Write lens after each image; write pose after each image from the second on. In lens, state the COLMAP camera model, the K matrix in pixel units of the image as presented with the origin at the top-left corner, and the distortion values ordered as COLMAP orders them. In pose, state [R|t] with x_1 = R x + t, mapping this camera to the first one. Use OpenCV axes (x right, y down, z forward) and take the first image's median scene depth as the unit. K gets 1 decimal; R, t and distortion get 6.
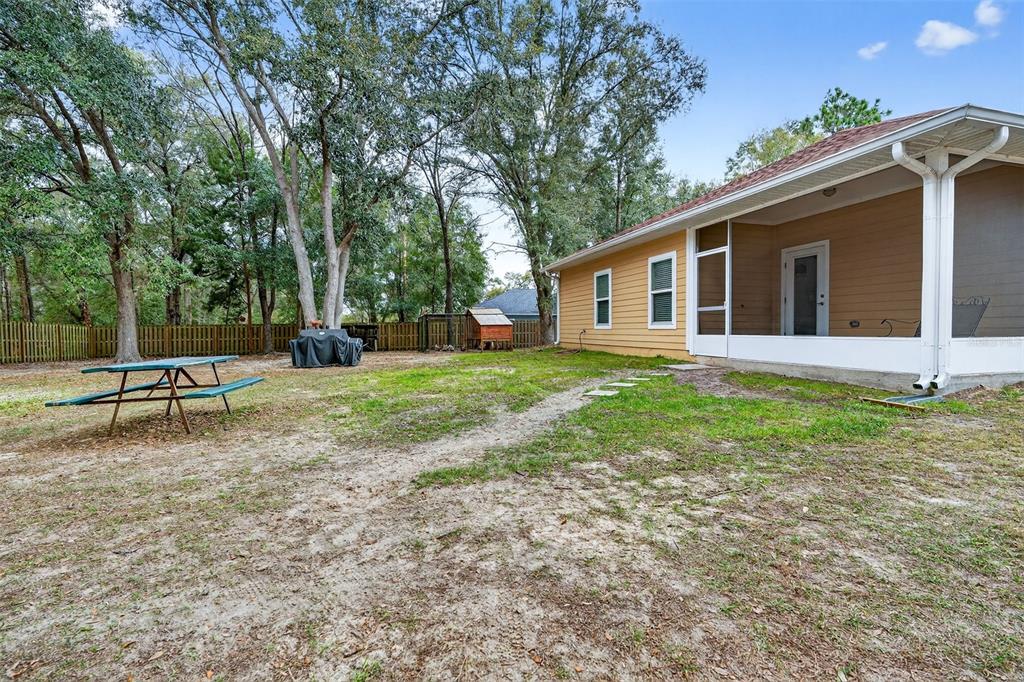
lens RADIAL K [[448.4, 0, 518.8], [0, 448.4, 337.5], [0, 0, 1]] dist [-0.010444, -0.000710]
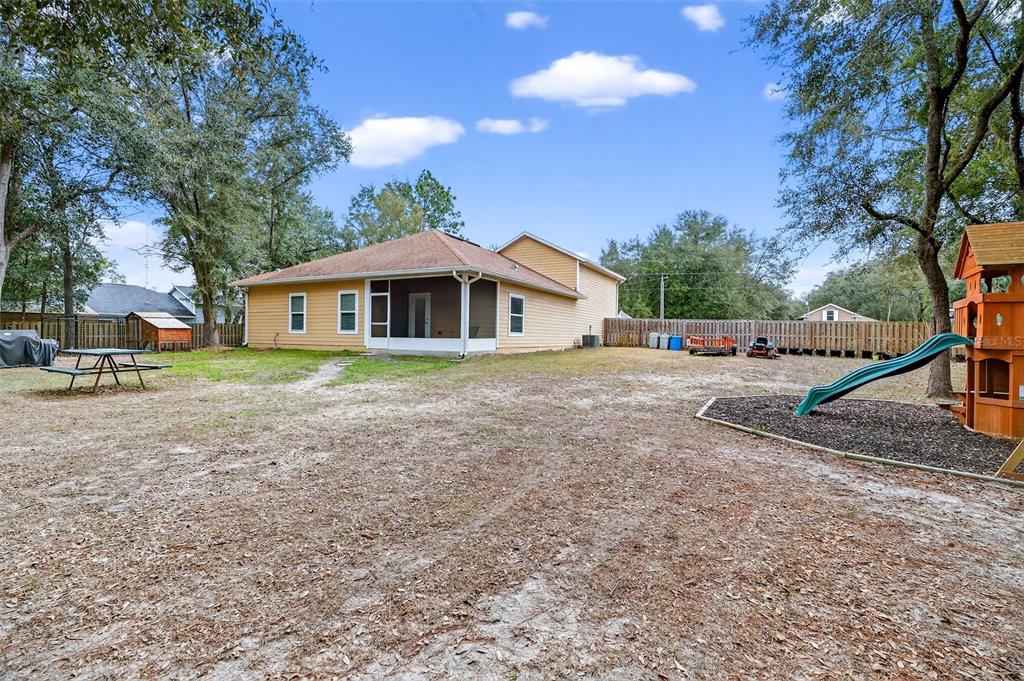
lens RADIAL K [[448.4, 0, 512.8], [0, 448.4, 336.8], [0, 0, 1]] dist [-0.010444, -0.000710]
pose [[0.681269, 0.008847, 0.731980, -0.539254], [0.000330, 0.999923, -0.012393, 0.013803], [-0.732033, 0.008685, 0.681214, -0.667123]]
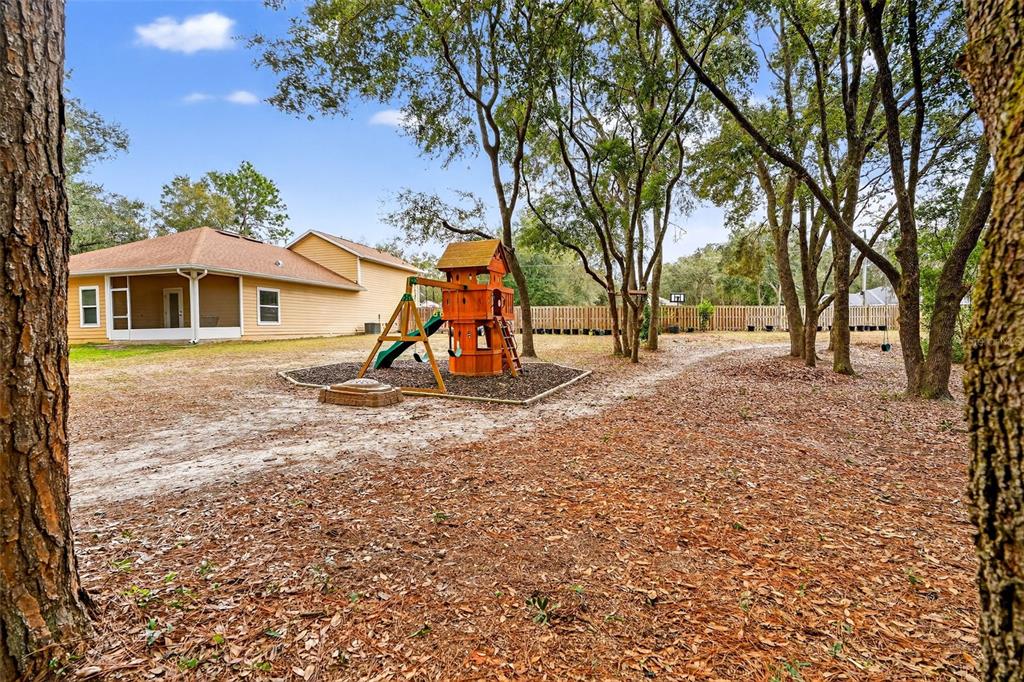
lens RADIAL K [[448.4, 0, 515.1], [0, 448.4, 338.0], [0, 0, 1]] dist [-0.010444, -0.000710]
pose [[0.491498, -0.029923, 0.870364, -0.429503], [0.034282, 0.999300, 0.014997, 0.059350], [-0.870203, 0.022467, 0.492180, -1.474894]]
